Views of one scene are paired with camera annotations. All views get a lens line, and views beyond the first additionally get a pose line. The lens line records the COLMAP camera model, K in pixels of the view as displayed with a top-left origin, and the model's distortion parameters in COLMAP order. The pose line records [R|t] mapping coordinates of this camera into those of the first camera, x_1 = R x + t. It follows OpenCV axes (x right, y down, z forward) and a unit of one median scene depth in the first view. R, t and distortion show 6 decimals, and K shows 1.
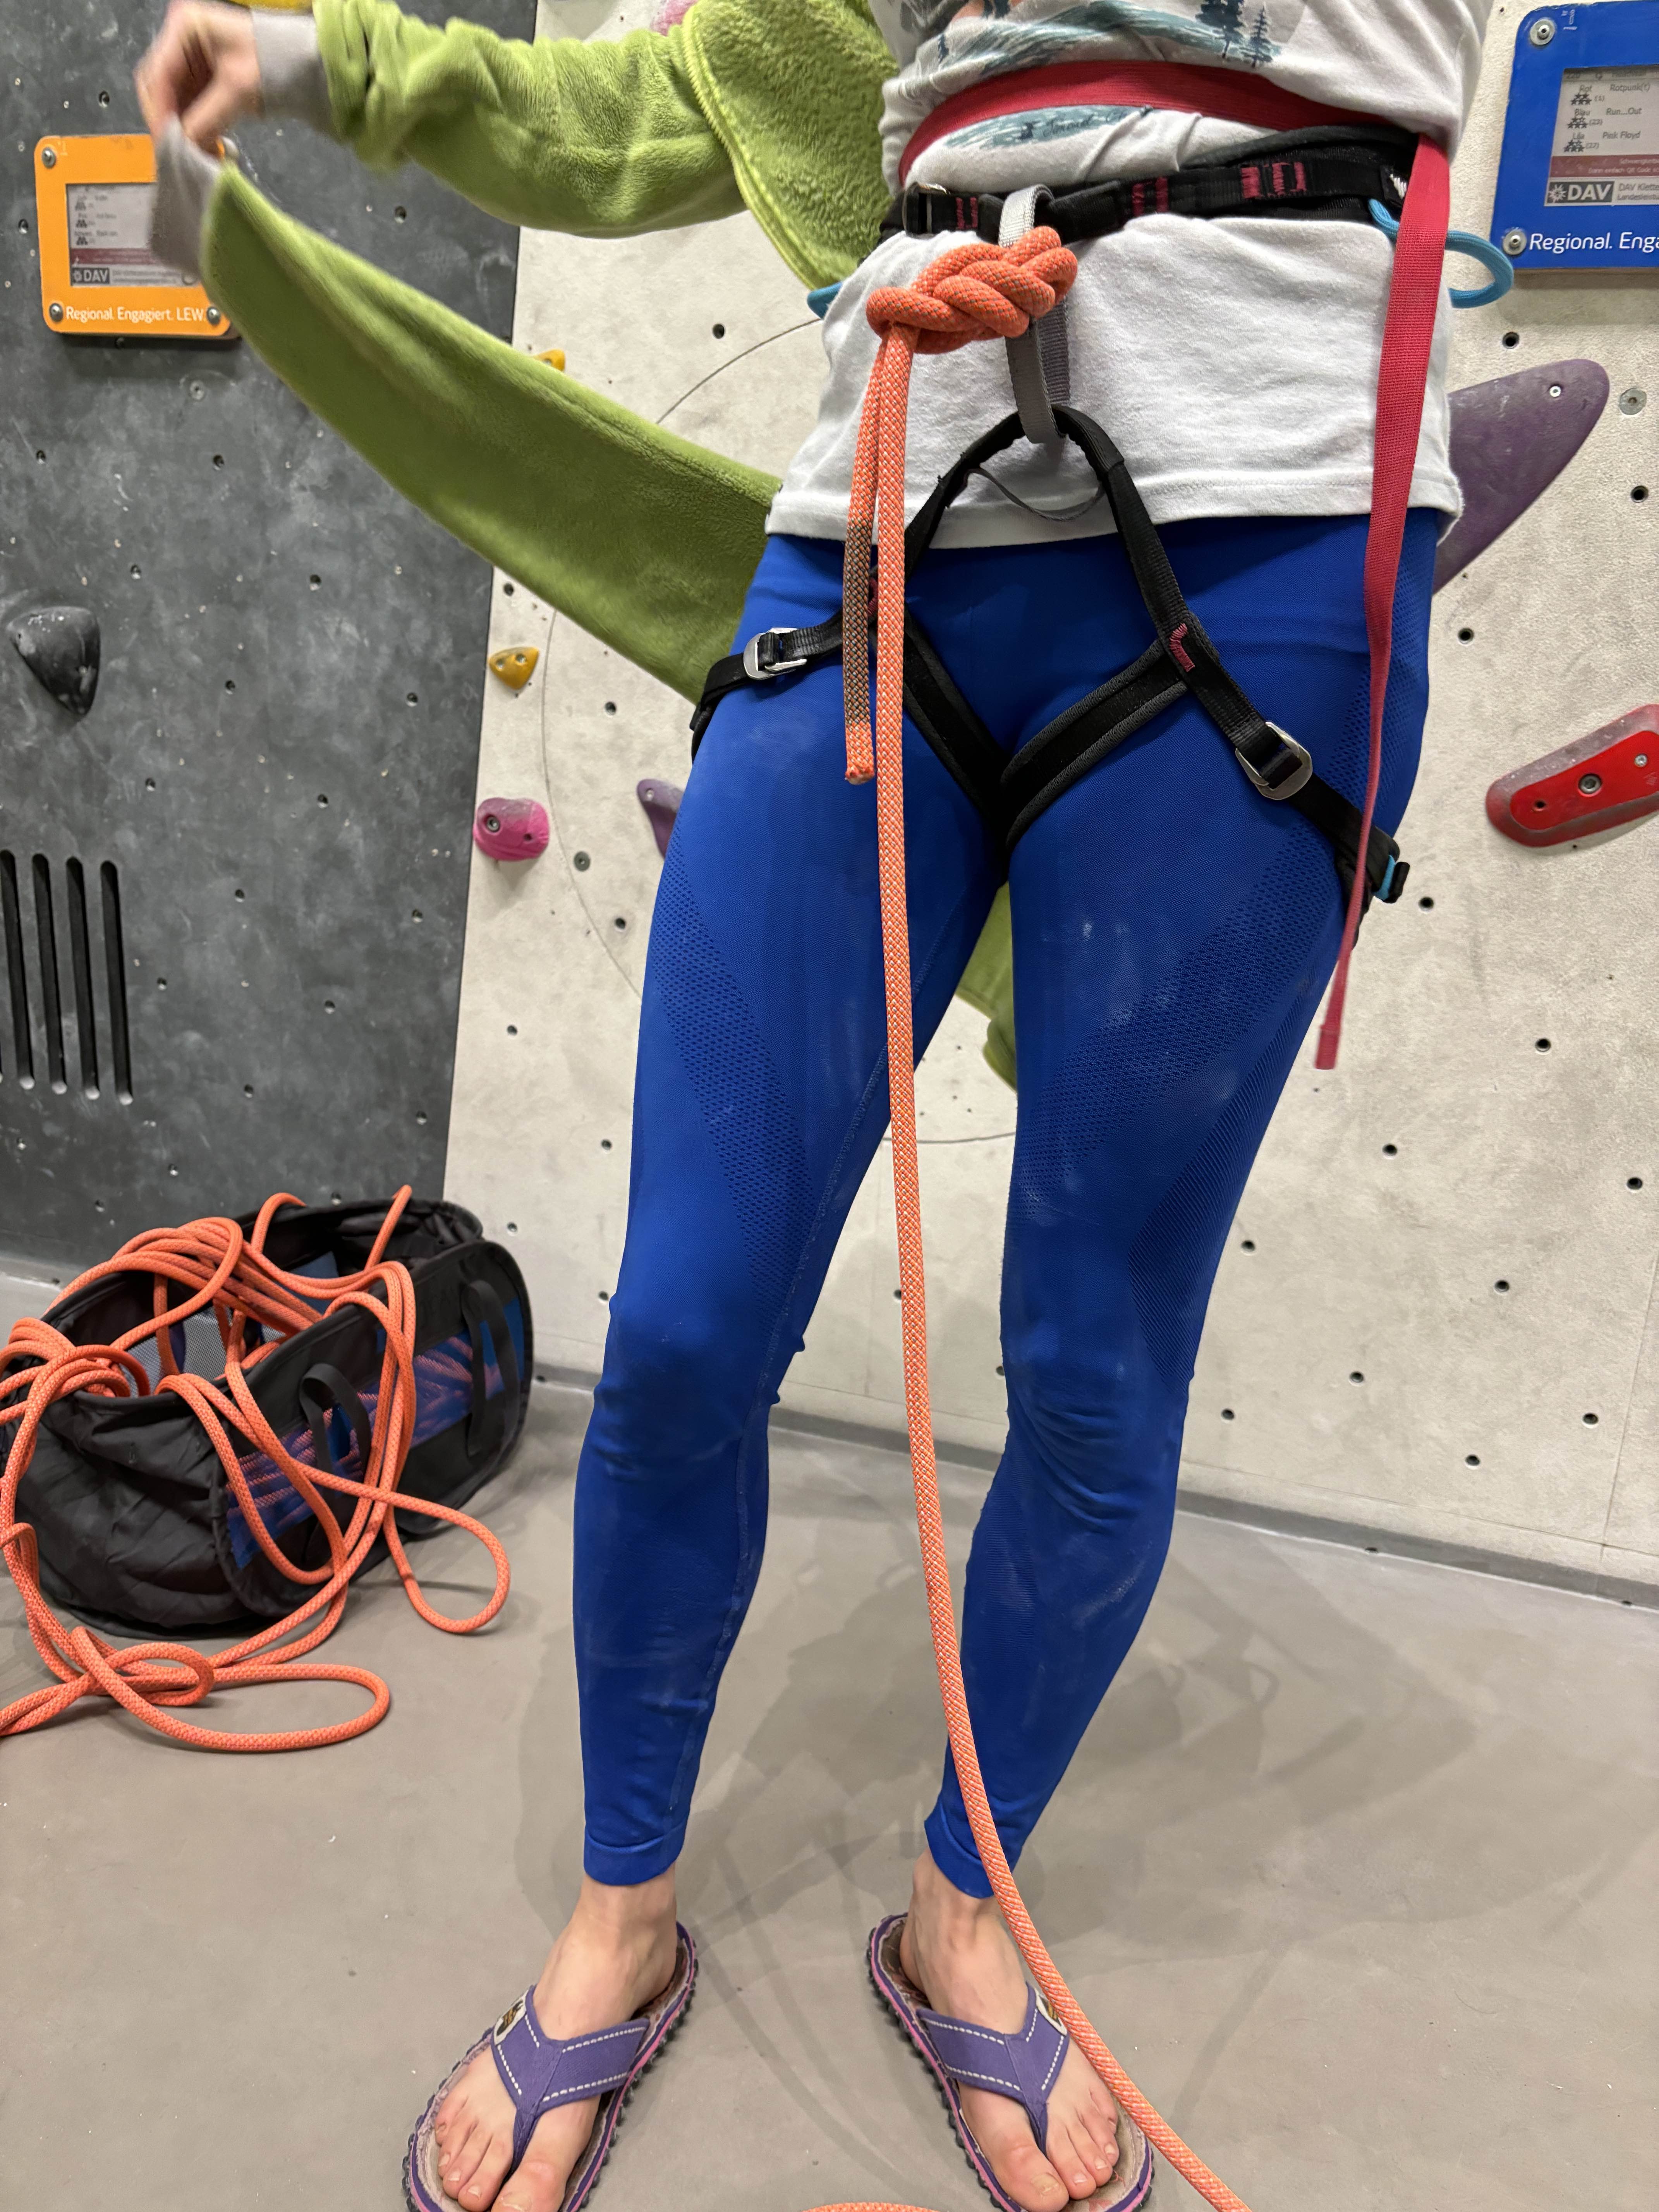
lens RADIAL K [[1682.9, 0, 832.1], [0, 1682.9, 1112.2], [0, 0, 1]] dist [-0.008603, 0.014400]
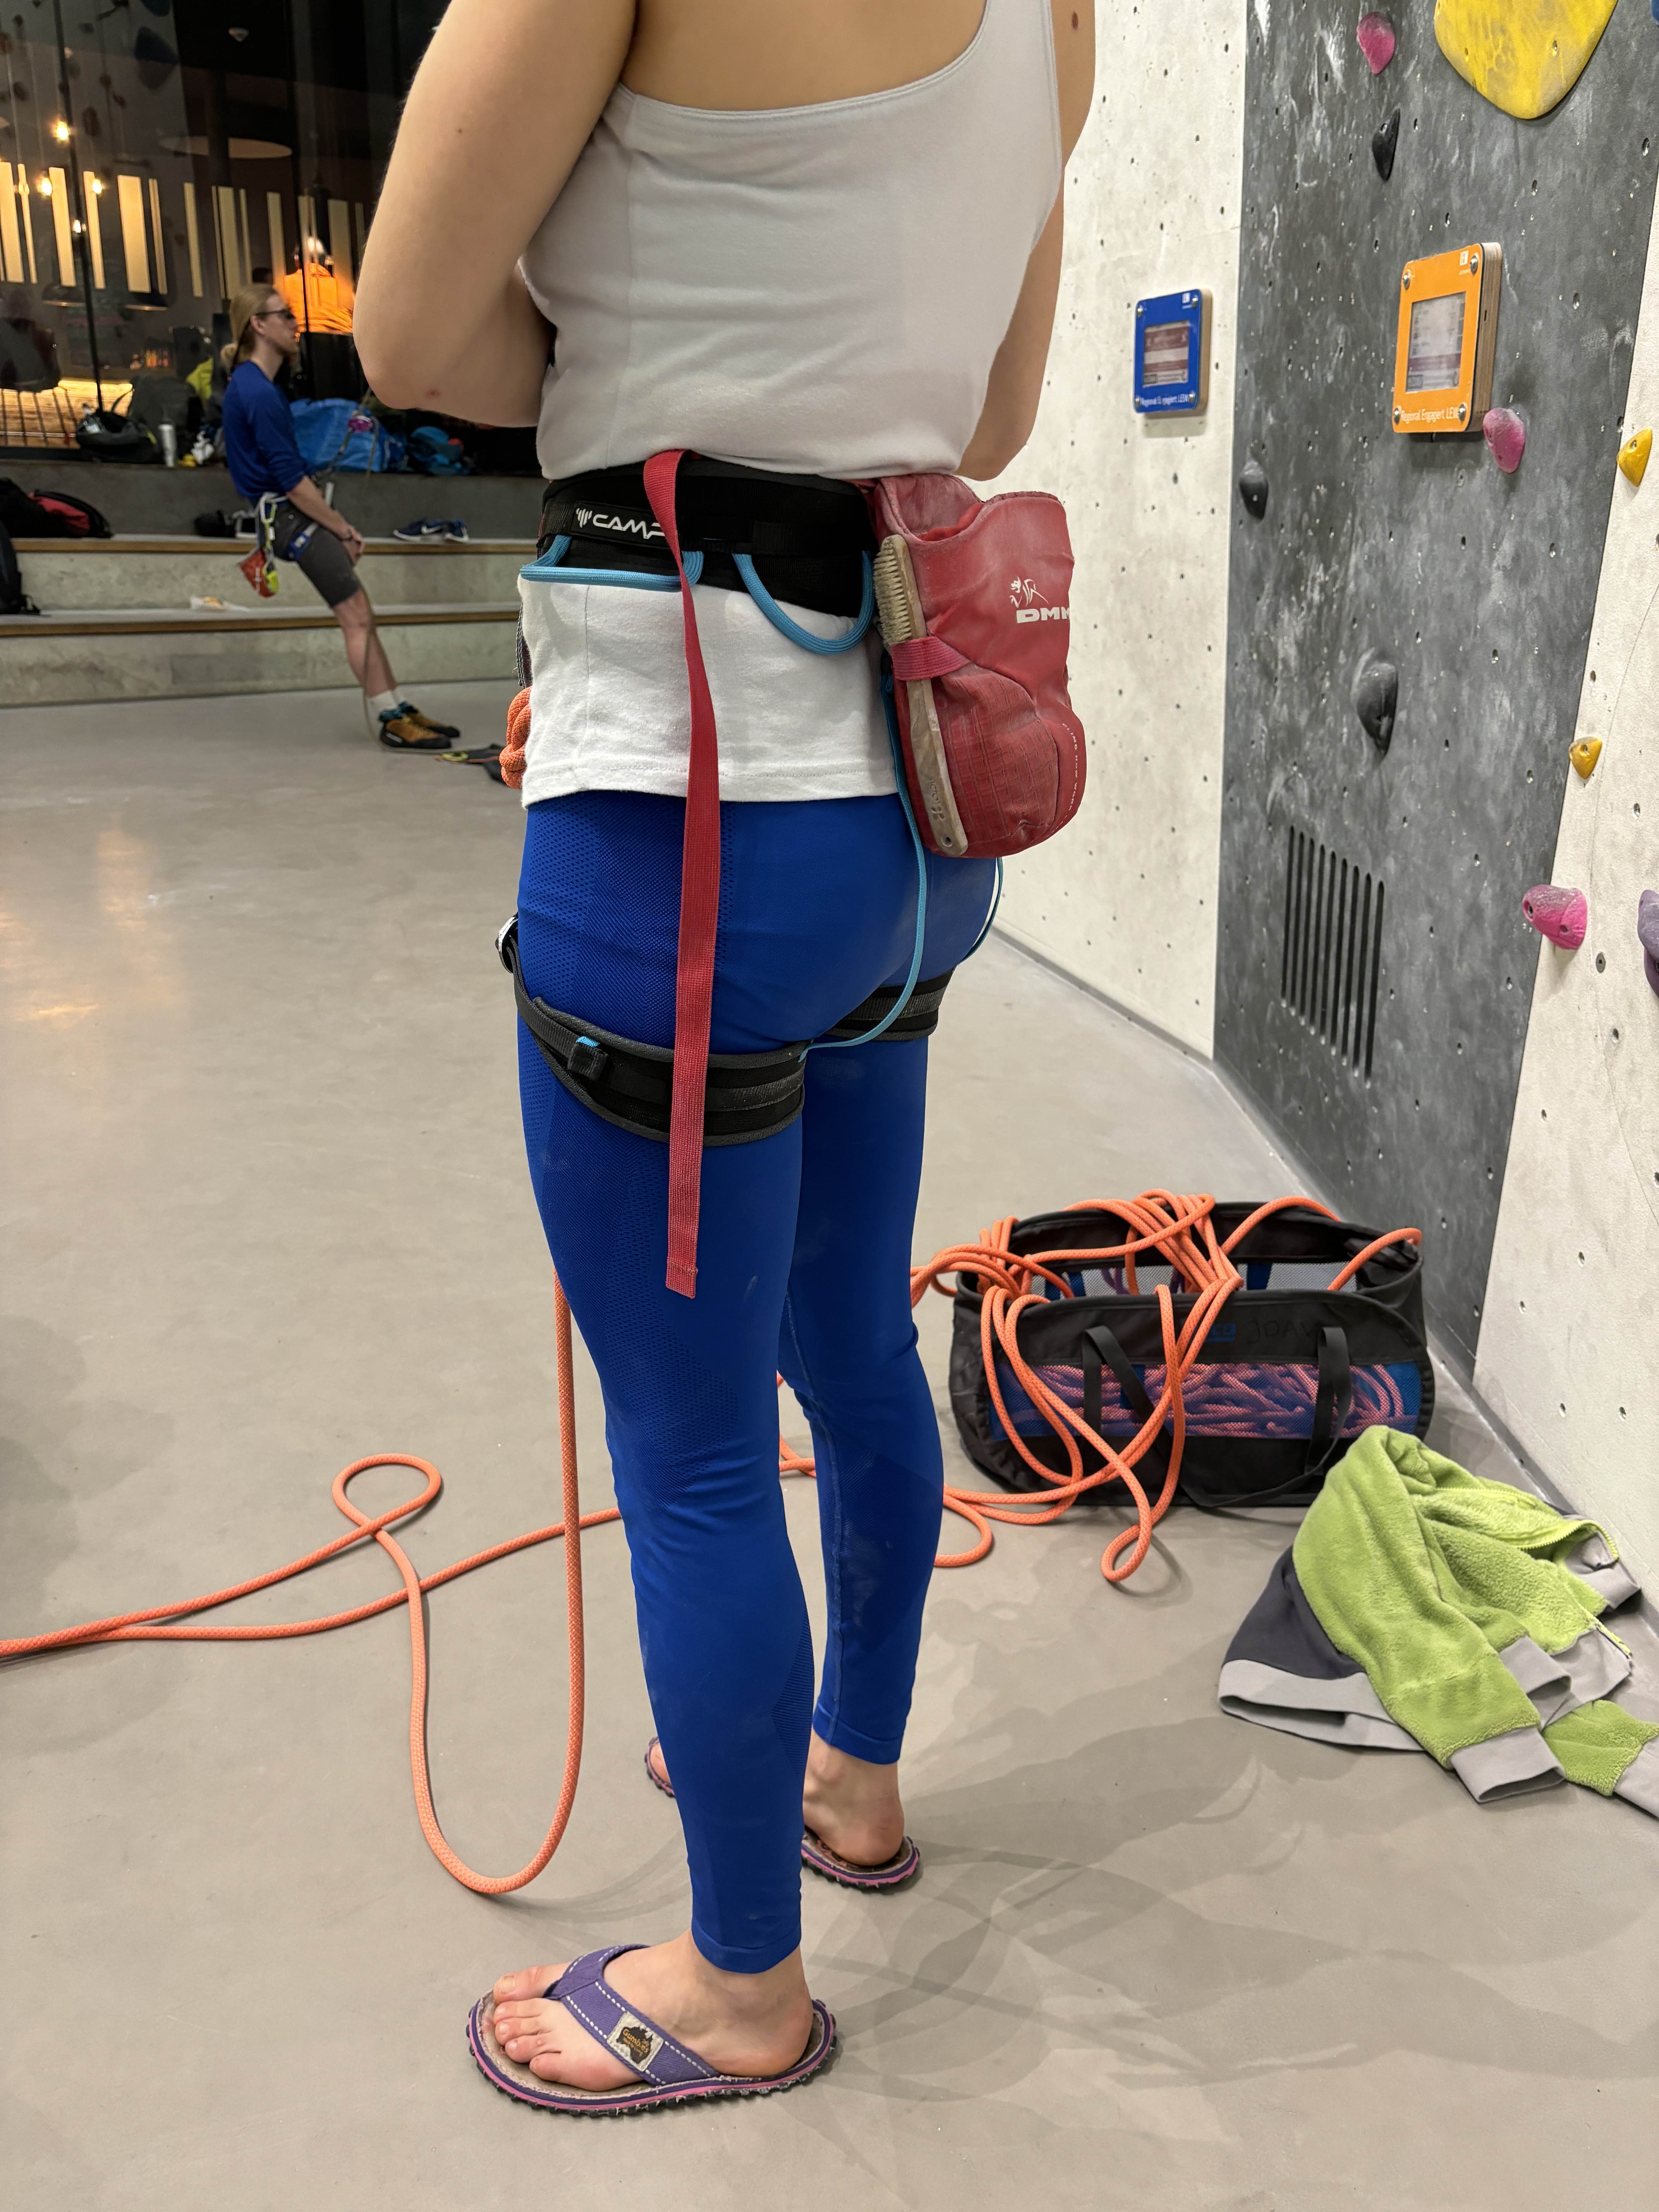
lens RADIAL K [[1682.9, 0, 830.1], [0, 1682.9, 1099.3], [0, 0, 1]] dist [-0.008603, 0.014400]
pose [[0.366716, 0.257322, -0.894038, 0.537152], [-0.197597, 0.960605, 0.195431, -0.168063], [0.909107, 0.104991, 0.403115, 0.221206]]
